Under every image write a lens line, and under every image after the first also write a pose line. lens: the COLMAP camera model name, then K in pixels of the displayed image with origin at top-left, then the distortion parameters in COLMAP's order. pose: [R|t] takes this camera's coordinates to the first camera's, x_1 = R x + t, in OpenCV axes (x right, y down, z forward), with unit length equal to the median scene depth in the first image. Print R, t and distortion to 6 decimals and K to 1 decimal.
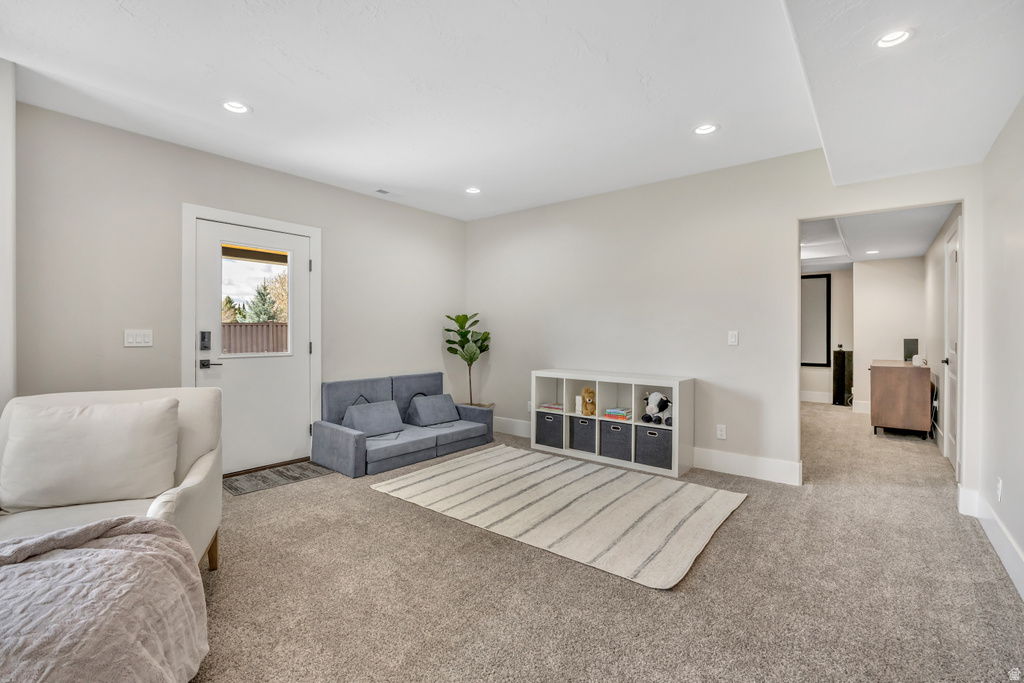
lens RADIAL K [[467.0, 0, 510.8], [0, 467.0, 335.3], [0, 0, 1]] dist [-0.010037, 0.000787]
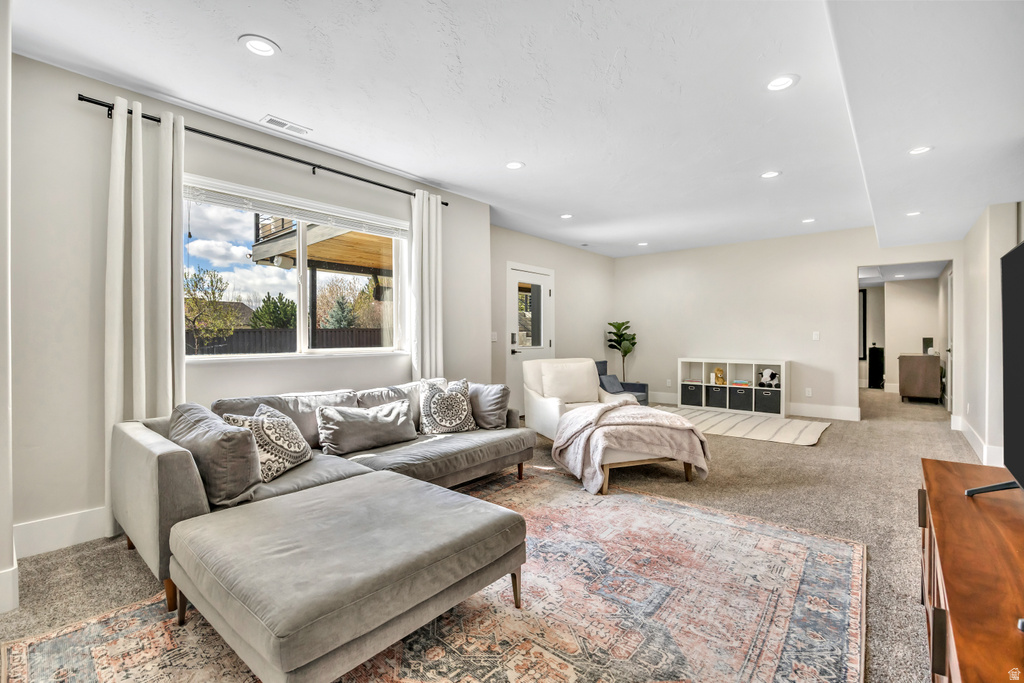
lens RADIAL K [[467.0, 0, 510.0], [0, 467.0, 340.1], [0, 0, 1]] dist [-0.010037, 0.000787]
pose [[0.999522, -0.004018, -0.030645, -0.490103], [0.004003, 0.999992, -0.000567, 0.015472], [0.030647, 0.000444, 0.999530, -0.603002]]
